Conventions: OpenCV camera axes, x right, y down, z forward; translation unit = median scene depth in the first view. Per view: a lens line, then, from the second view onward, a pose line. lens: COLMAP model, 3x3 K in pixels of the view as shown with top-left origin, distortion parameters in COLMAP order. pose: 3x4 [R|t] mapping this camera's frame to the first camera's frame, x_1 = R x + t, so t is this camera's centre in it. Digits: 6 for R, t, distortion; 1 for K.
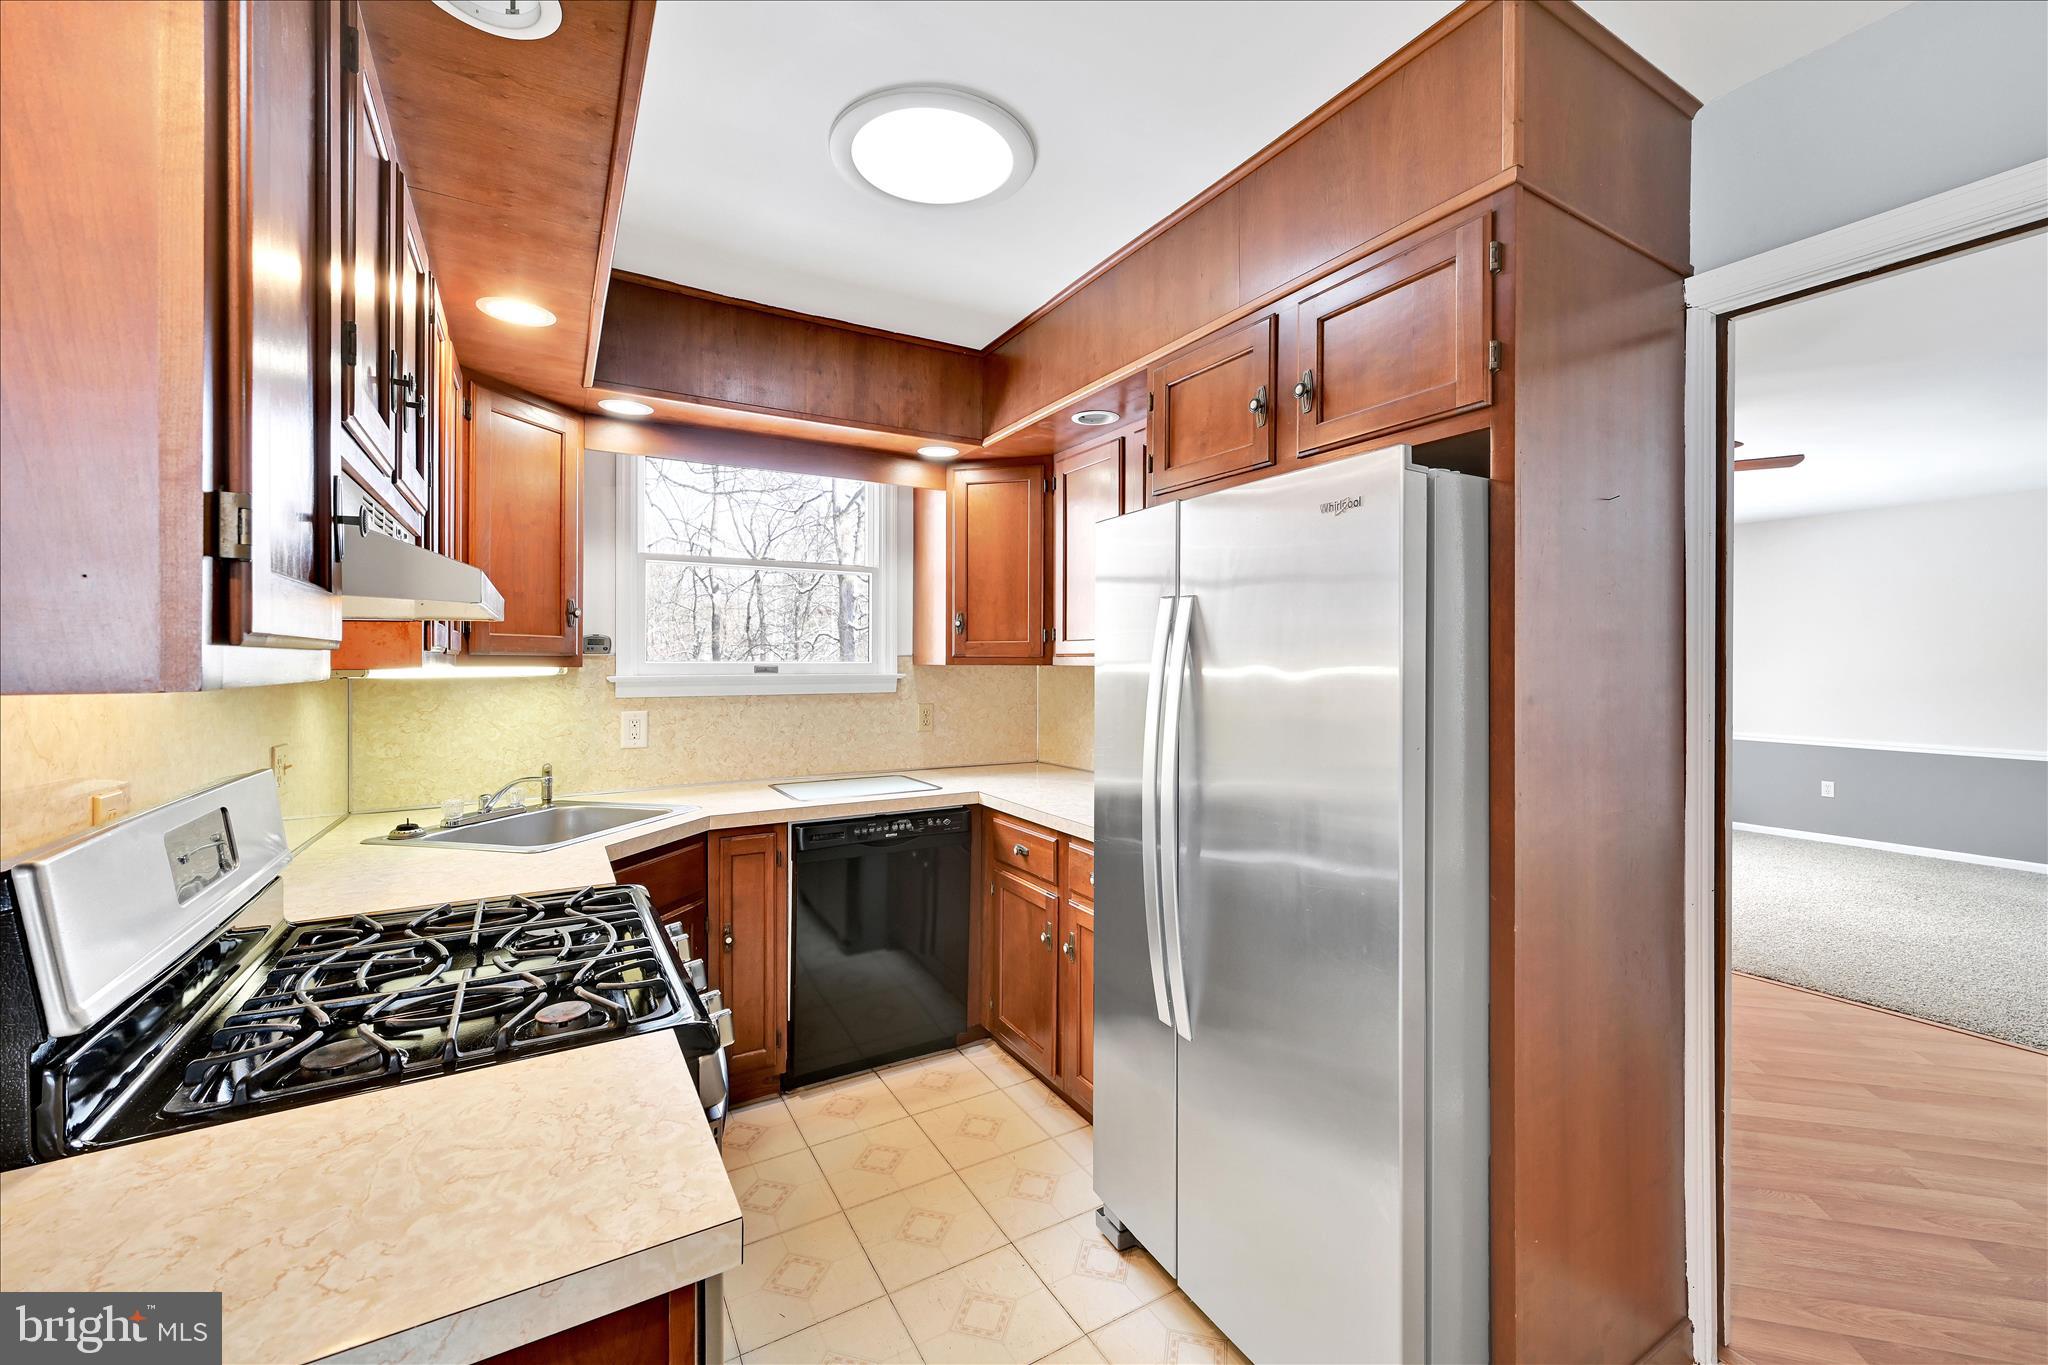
lens RADIAL K [[806.4, 0, 1022.8], [0, 806.4, 657.2], [0, 0, 1]] dist [-0.001788, -0.000620]
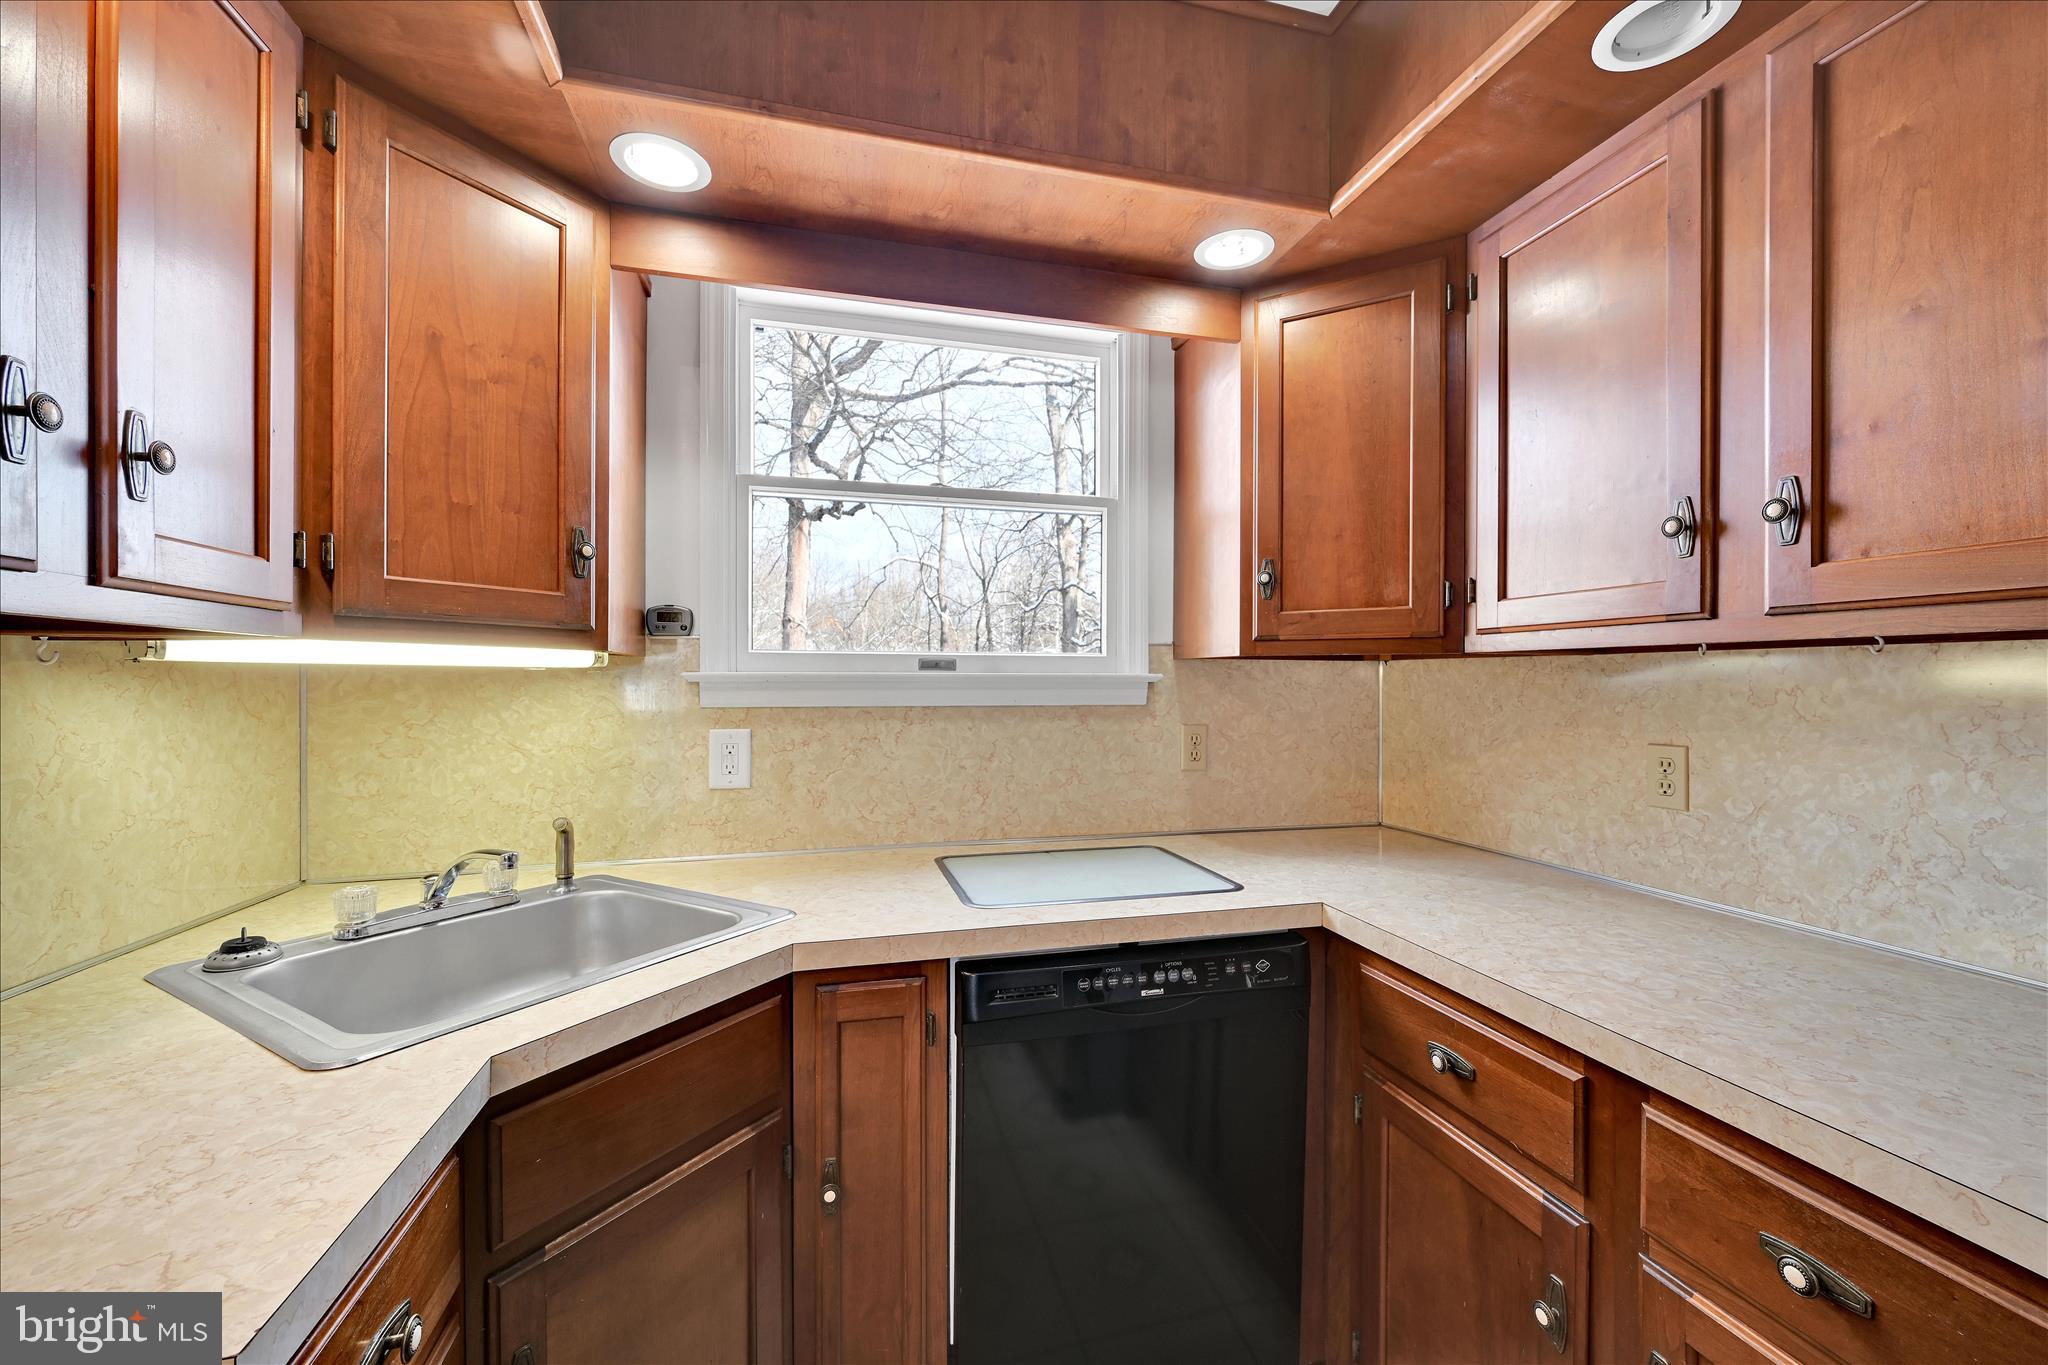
lens RADIAL K [[806.4, 0, 1022.1], [0, 806.4, 679.7], [0, 0, 1]] dist [-0.001788, -0.000620]
pose [[0.962440, 0.000981, -0.271493, -0.101200], [-0.000038, 0.999994, 0.003478, 0.027577], [0.271495, -0.003337, 0.962434, 0.482816]]
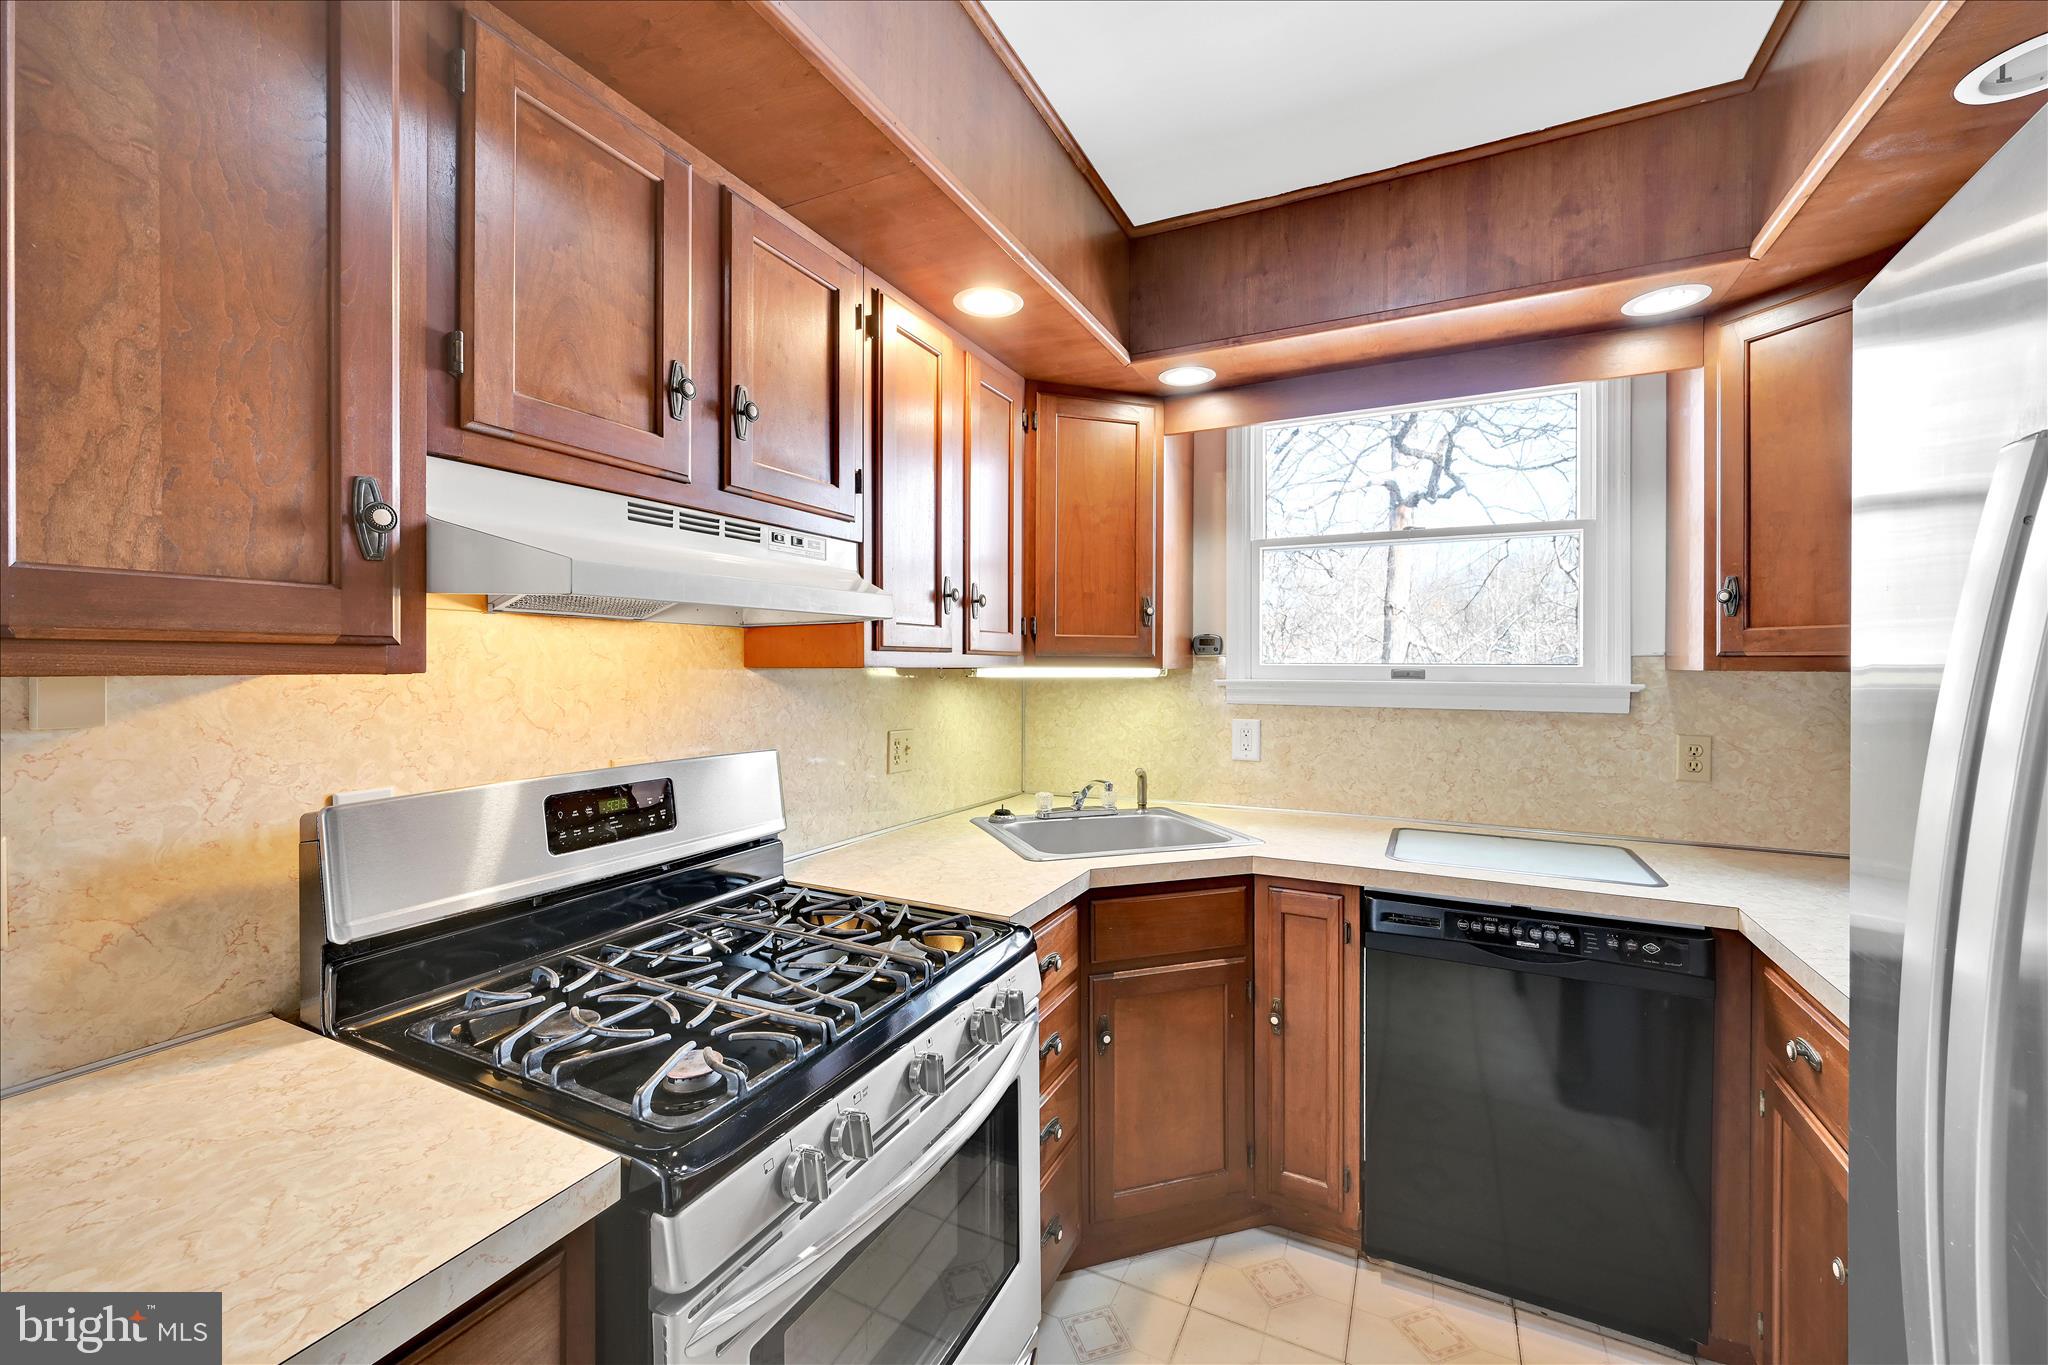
lens RADIAL K [[806.4, 0, 1029.8], [0, 806.4, 662.0], [0, 0, 1]] dist [-0.001788, -0.000620]
pose [[0.547270, -0.000272, -0.836956, 0.137274], [0.000512, 1.000000, 0.000010, 0.003714], [0.836956, -0.000434, 0.547270, 0.325639]]
